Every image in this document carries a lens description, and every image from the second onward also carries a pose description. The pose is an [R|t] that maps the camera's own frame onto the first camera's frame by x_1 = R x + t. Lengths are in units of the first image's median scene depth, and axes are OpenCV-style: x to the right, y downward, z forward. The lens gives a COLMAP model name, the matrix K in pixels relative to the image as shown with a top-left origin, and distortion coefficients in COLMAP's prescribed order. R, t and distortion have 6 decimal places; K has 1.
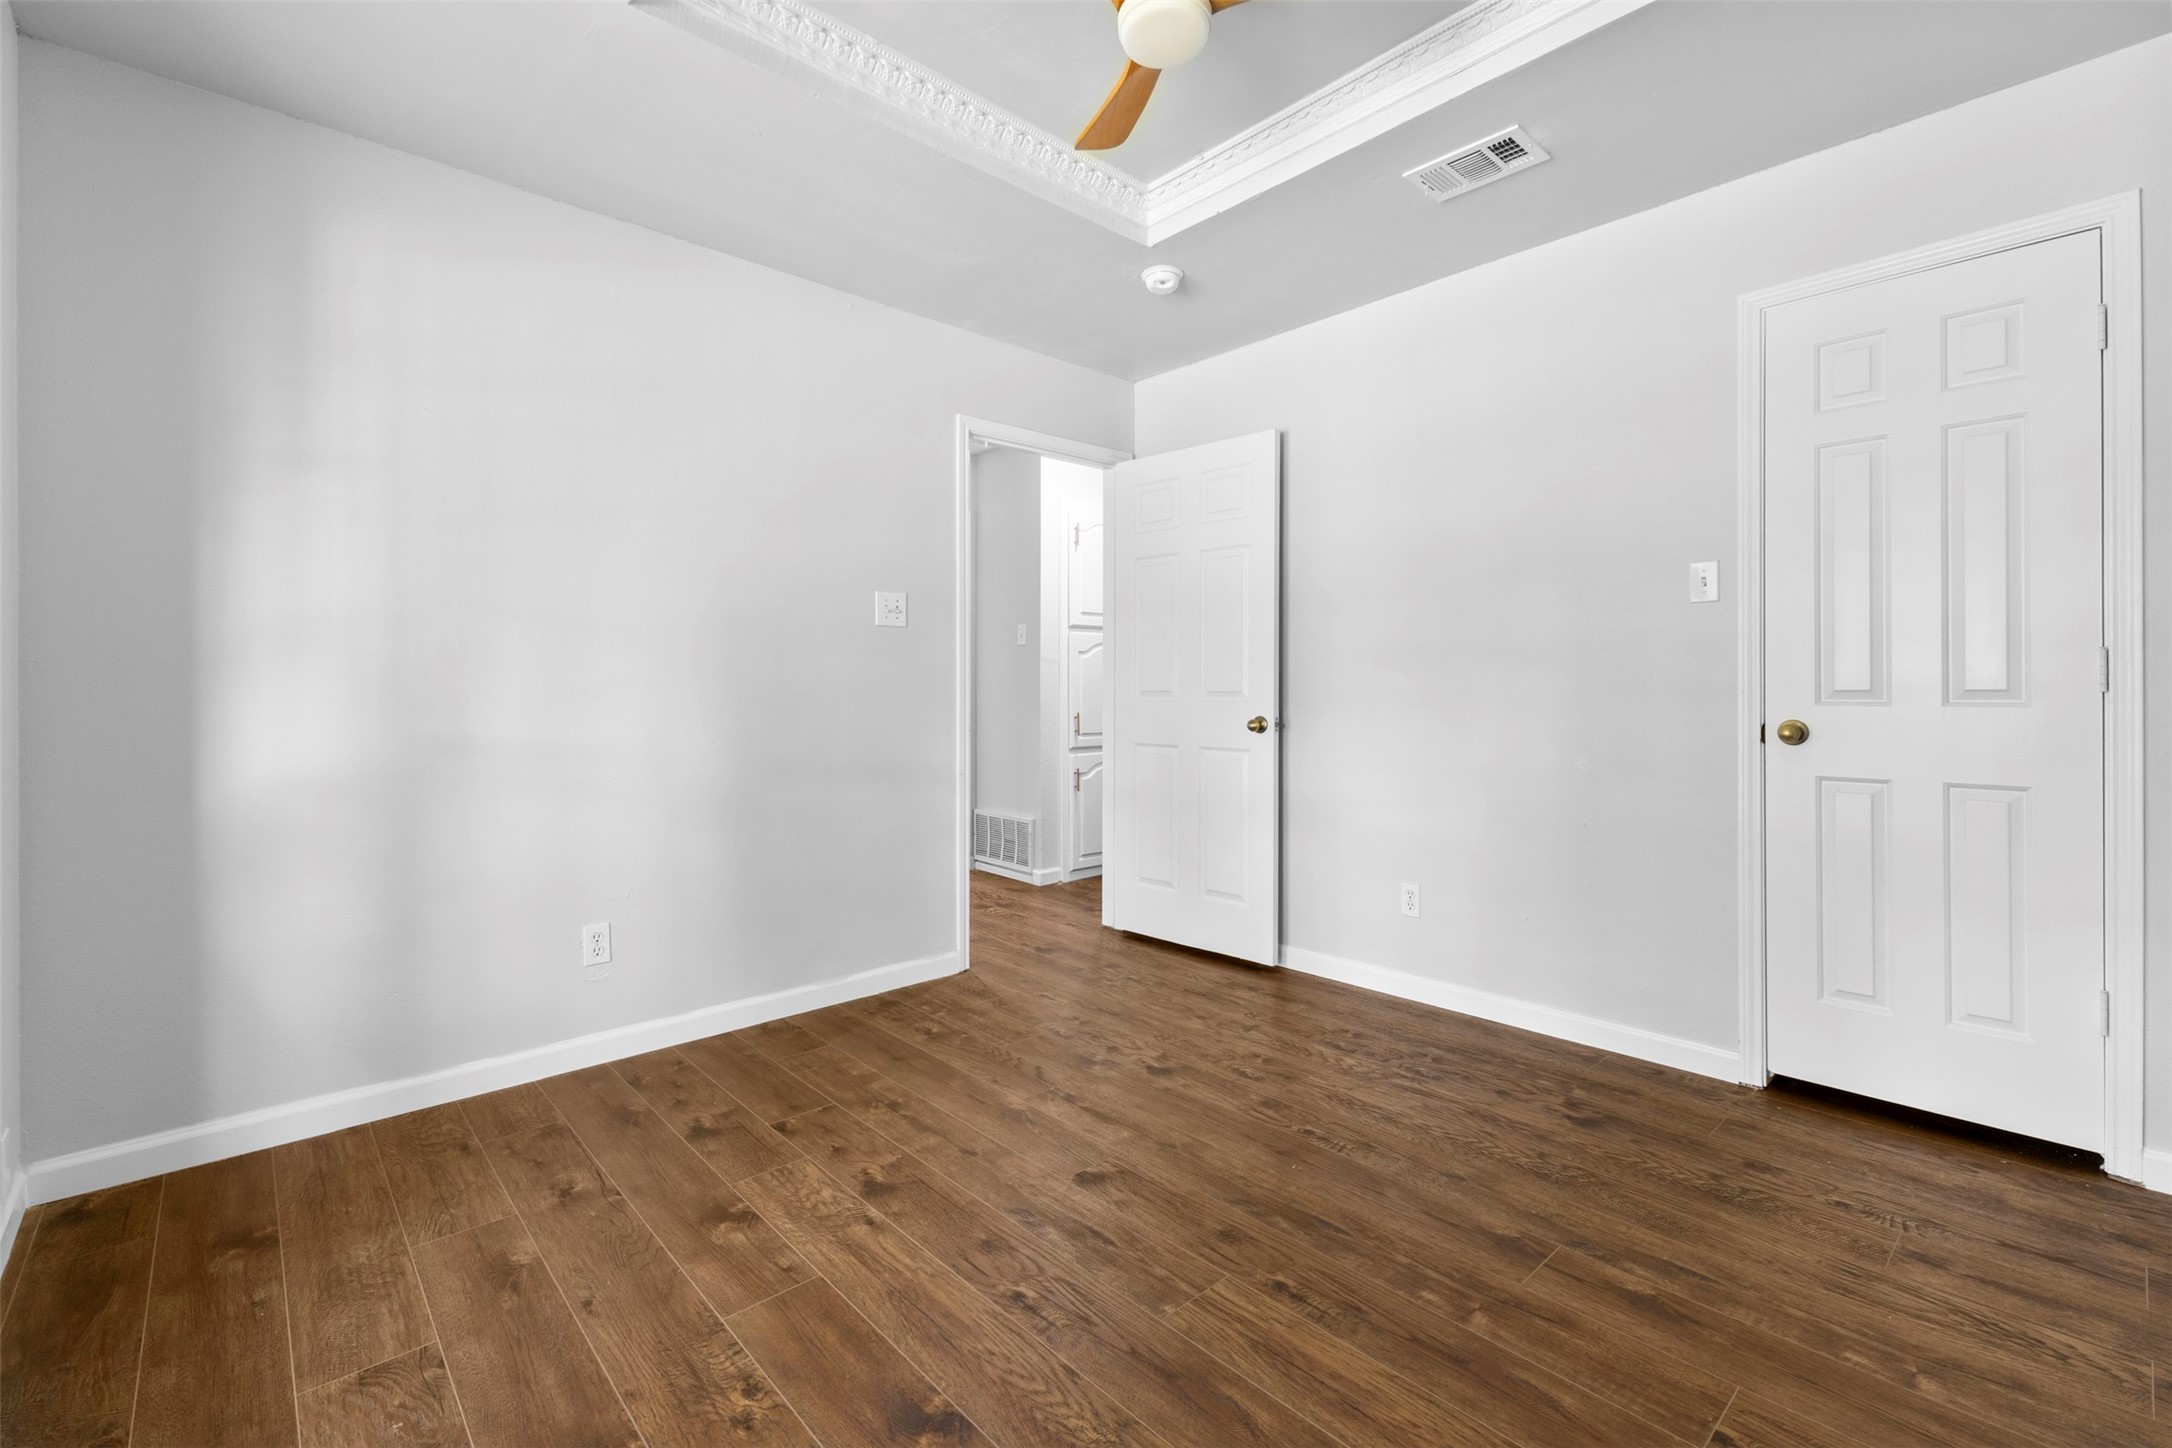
lens RADIAL K [[938.1, 0, 1086.2], [0, 938.1, 705.5], [0, 0, 1]] dist [0.010638, -0.003424]
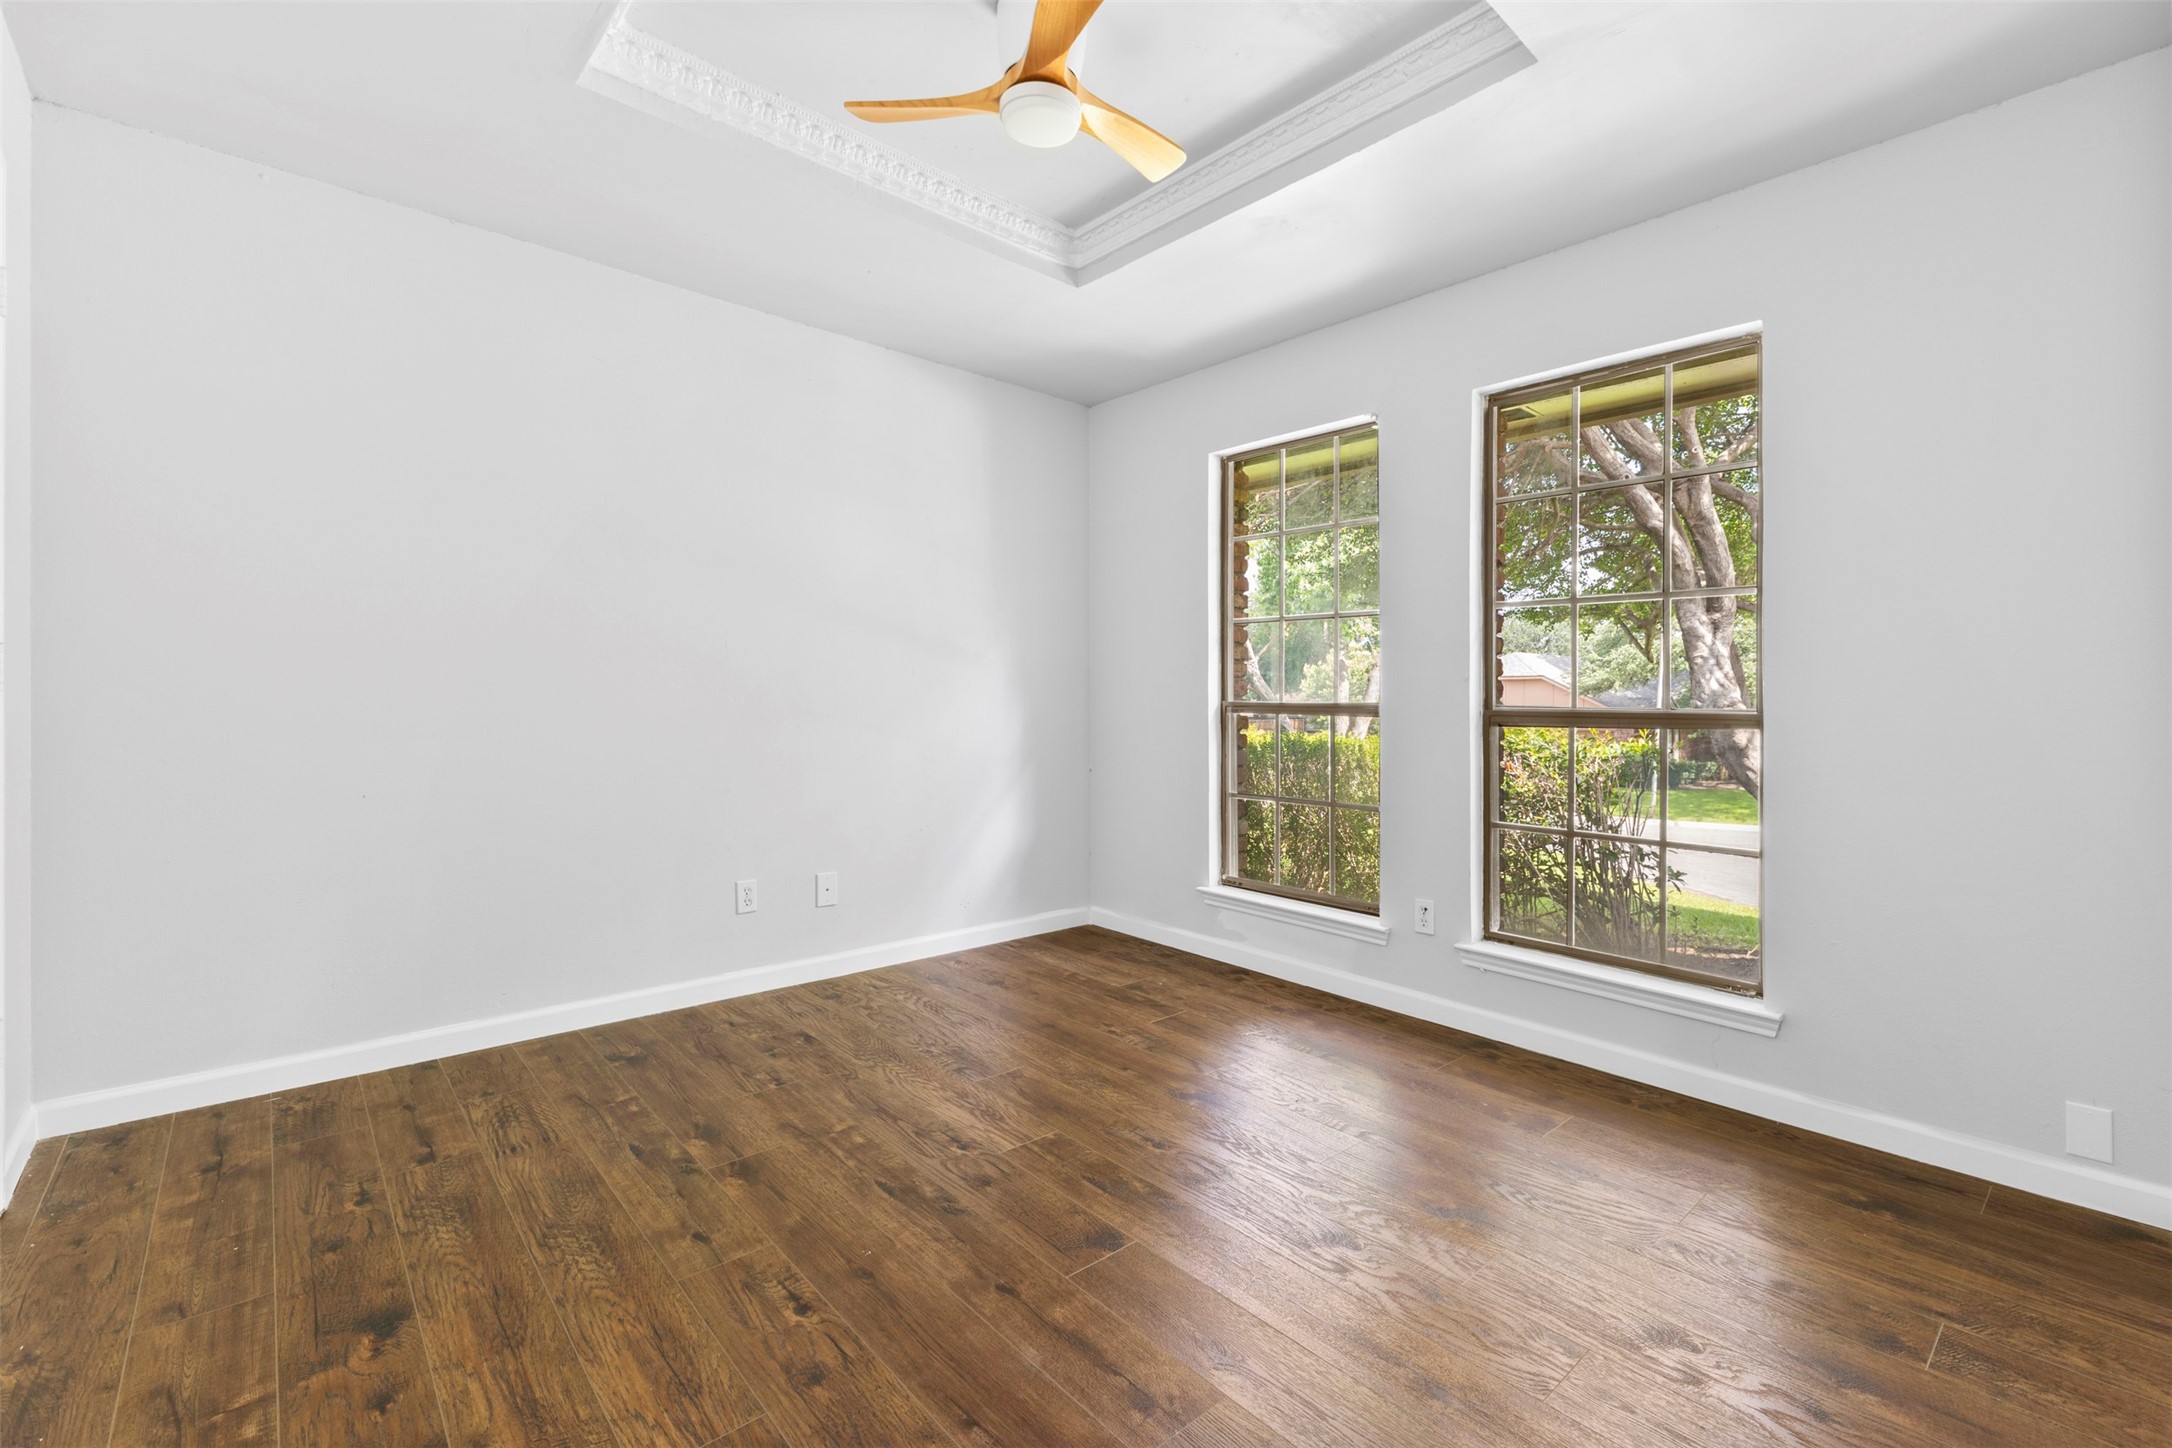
lens RADIAL K [[938.1, 0, 1081.3], [0, 938.1, 714.2], [0, 0, 1]] dist [0.010638, -0.003424]
pose [[-0.999719, -0.009444, 0.021729, 0.015174], [-0.008956, 0.999708, 0.022438, -0.027101], [-0.021934, 0.022237, -0.999512, 2.274962]]
